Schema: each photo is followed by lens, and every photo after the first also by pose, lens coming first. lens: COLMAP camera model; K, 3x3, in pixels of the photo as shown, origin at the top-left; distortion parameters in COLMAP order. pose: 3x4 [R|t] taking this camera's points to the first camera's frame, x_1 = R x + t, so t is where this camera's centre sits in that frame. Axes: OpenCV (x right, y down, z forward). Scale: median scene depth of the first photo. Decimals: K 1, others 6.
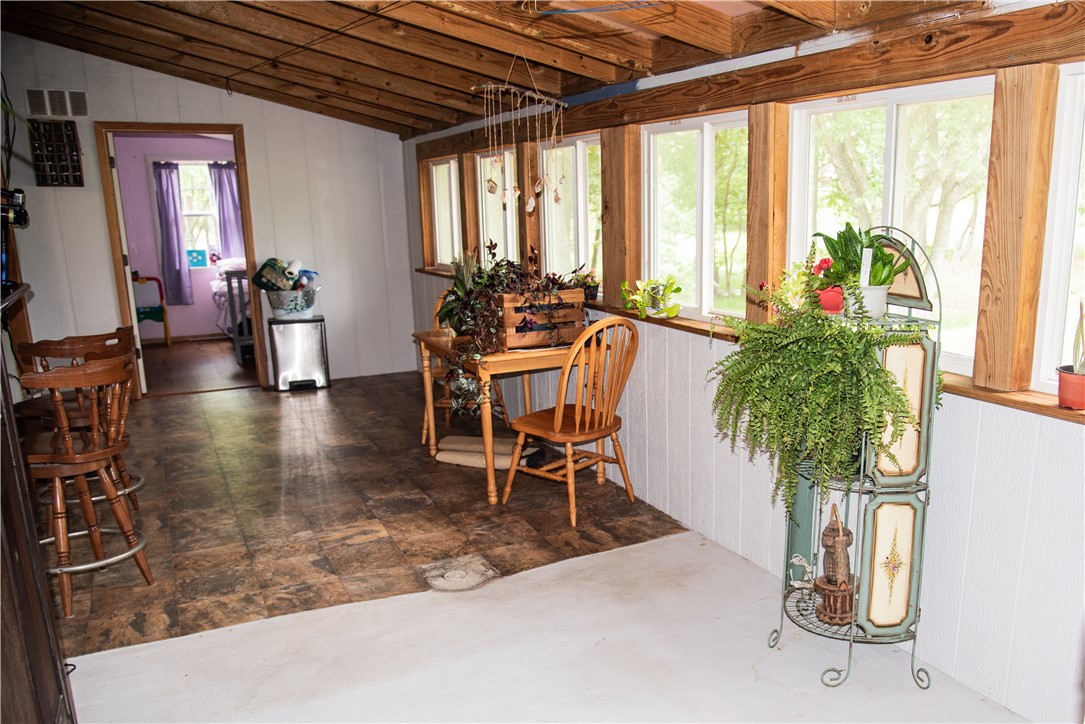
lens RADIAL K [[873.1, 0, 631.6], [0, 873.1, 428.7], [0, 0, 1]] dist [-0.095812, 0.080358]
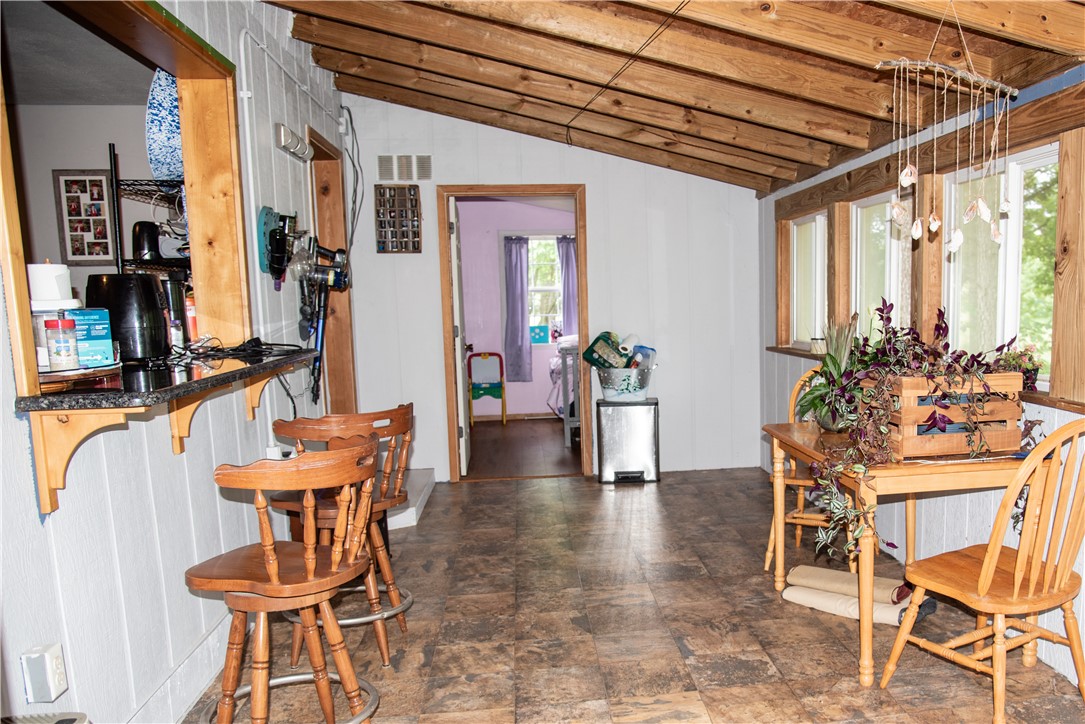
lens RADIAL K [[873.1, 0, 631.6], [0, 873.1, 428.7], [0, 0, 1]] dist [-0.095812, 0.080358]
pose [[0.927066, 0.041774, -0.372563, -0.072499], [-0.078734, 0.993305, -0.084540, -0.033230], [0.366537, 0.107707, 0.924148, 0.246035]]
